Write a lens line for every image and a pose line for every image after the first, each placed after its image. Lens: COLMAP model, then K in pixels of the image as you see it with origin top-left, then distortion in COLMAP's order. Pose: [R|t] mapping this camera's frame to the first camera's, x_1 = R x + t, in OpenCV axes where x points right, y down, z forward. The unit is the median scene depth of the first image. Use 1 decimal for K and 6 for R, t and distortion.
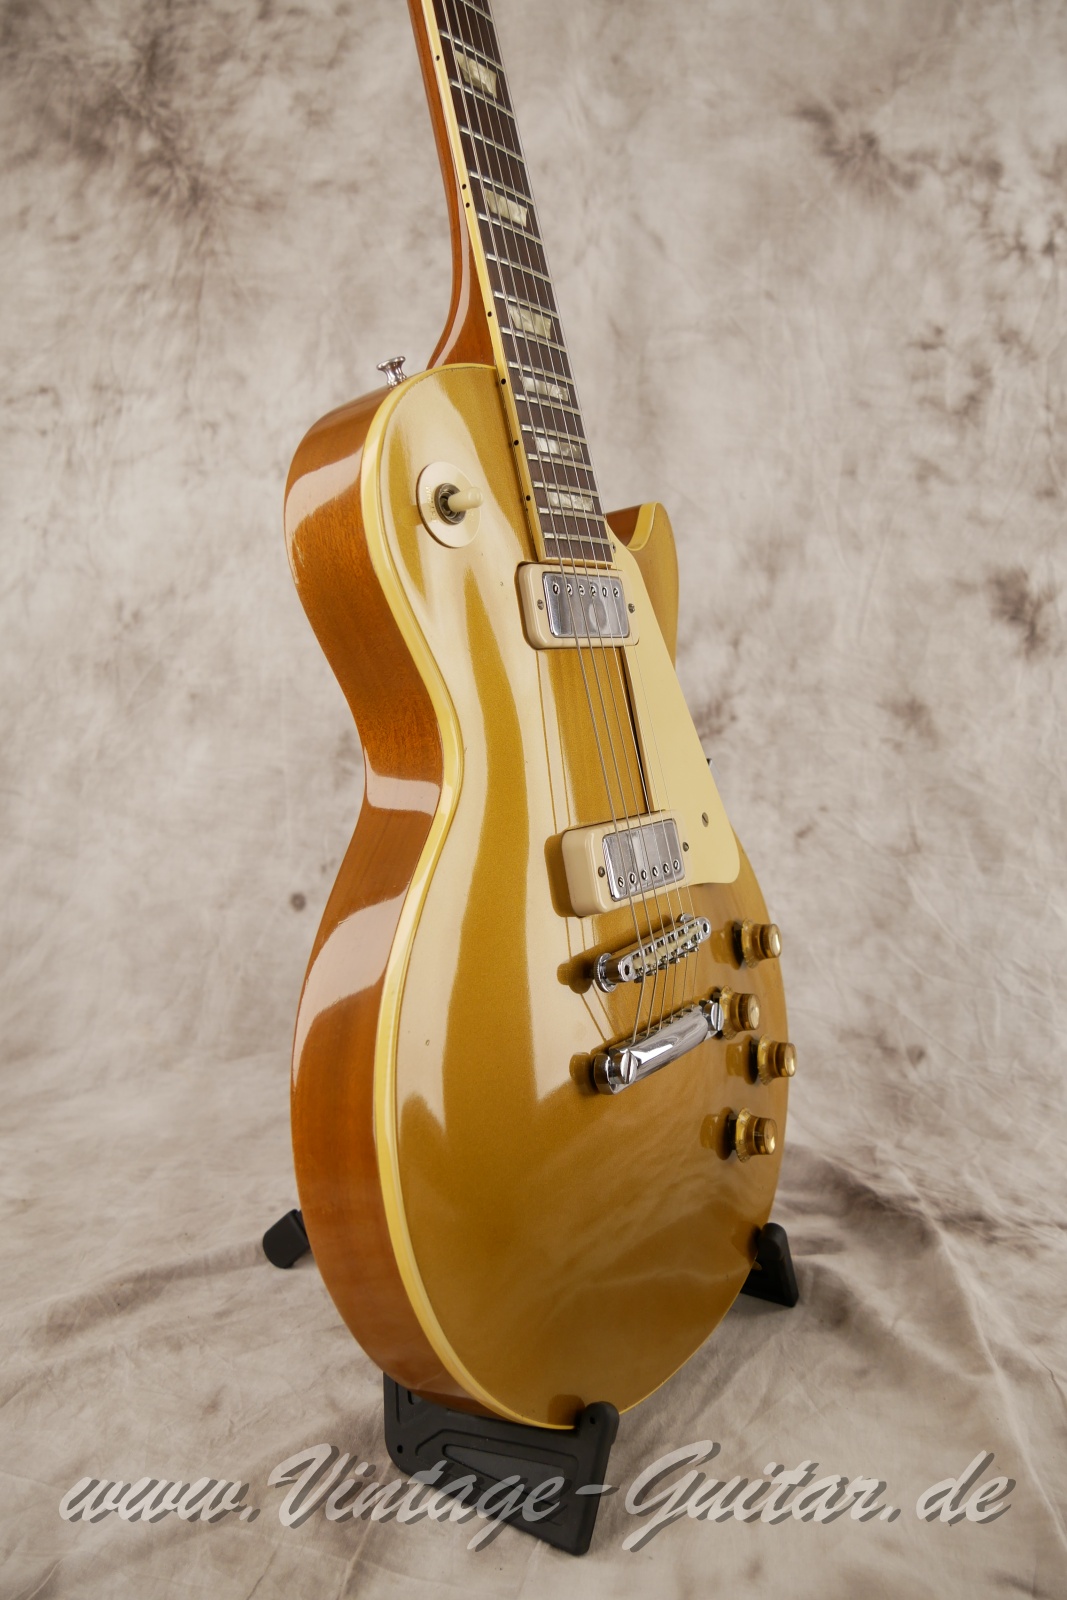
lens RADIAL K [[1310.3, 0, 529.2], [0, 1310.3, 813.9], [0, 0, 1]] dist [-0.066794, 0.027367]
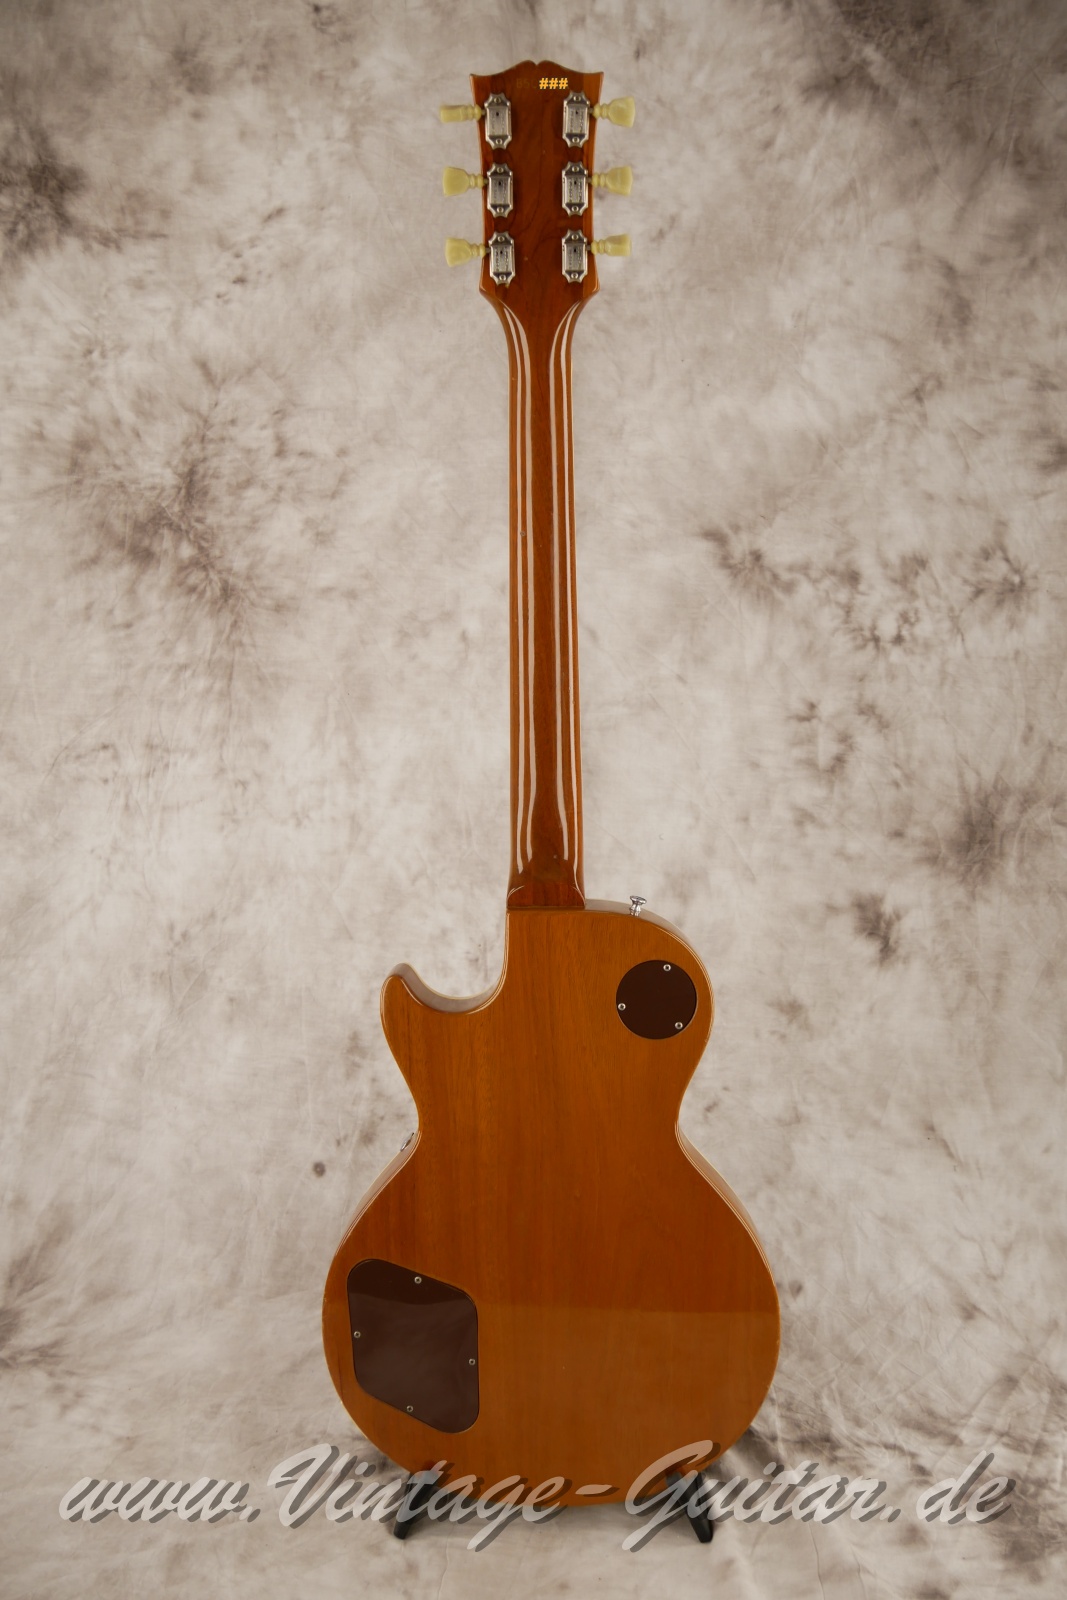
lens RADIAL K [[1301.6, 0, 532.4], [0, 1301.6, 809.6], [0, 0, 1]] dist [-0.080503, 0.042534]
pose [[0.999505, -0.013432, 0.028440, 0.001344], [0.014373, 0.999346, -0.033168, -0.228526], [-0.027976, 0.033560, 0.999045, -0.269918]]
